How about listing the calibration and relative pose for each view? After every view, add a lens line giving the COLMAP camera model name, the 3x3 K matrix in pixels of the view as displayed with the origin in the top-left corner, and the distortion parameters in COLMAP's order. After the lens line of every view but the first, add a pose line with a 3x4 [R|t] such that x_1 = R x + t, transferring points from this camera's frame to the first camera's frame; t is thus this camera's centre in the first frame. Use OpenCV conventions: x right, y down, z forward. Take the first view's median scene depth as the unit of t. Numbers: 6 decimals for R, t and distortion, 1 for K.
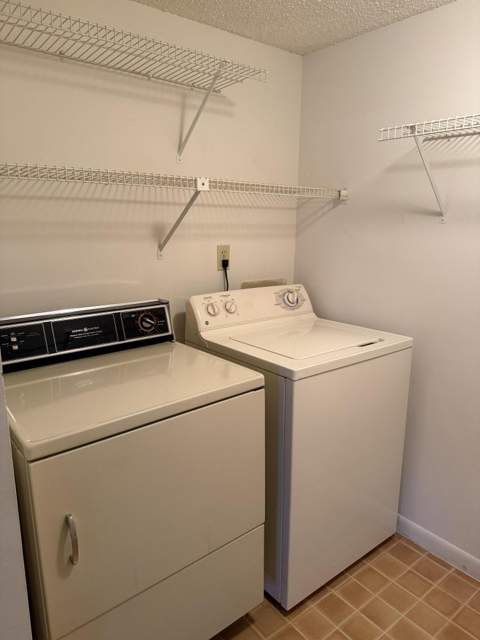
lens RADIAL K [[467.8, 0, 240.0], [0, 467.8, 320.0], [0, 0, 1]] dist [0.029823, -0.003247]
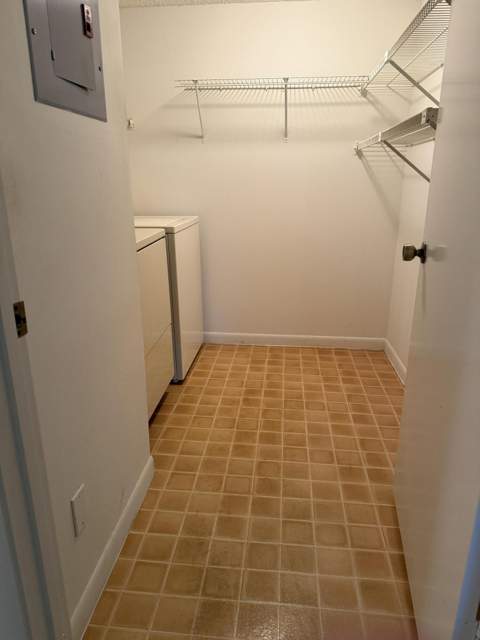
lens RADIAL K [[467.8, 0, 240.0], [0, 467.8, 320.0], [0, 0, 1]] dist [0.029823, -0.003247]
pose [[0.714480, -0.228455, 0.661307, -0.729399], [0.167698, 0.973555, 0.155142, 0.170844], [-0.679261, 0.000054, 0.733897, -0.317396]]
